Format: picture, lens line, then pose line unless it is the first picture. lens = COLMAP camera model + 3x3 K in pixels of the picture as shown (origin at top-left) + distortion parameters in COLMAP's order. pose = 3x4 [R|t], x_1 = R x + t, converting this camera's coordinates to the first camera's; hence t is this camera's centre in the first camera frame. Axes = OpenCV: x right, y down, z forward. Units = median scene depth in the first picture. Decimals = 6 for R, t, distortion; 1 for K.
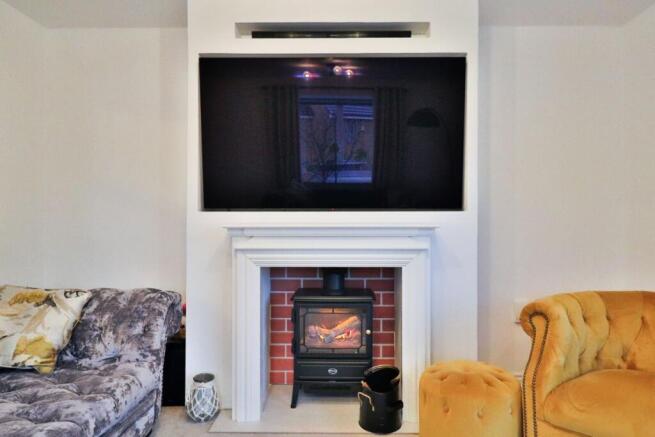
lens RADIAL K [[443.7, 0, 327.7], [0, 443.7, 221.1], [0, 0, 1]] dist [0.021531, 0.000570]
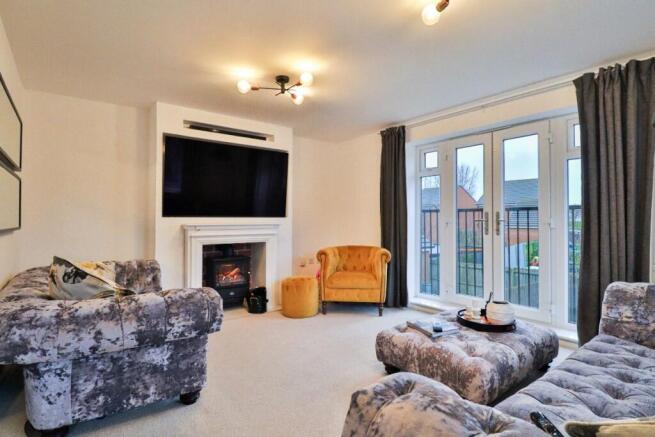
lens RADIAL K [[339.7, 0, 327.7], [0, 339.7, 217.1], [0, 0, 1]] dist [-0.000377, -0.000008]
pose [[0.798527, 0.003628, 0.601948, -0.601536], [0.002709, 0.999950, -0.009619, -0.005972], [-0.601953, 0.009312, 0.798477, -0.560261]]
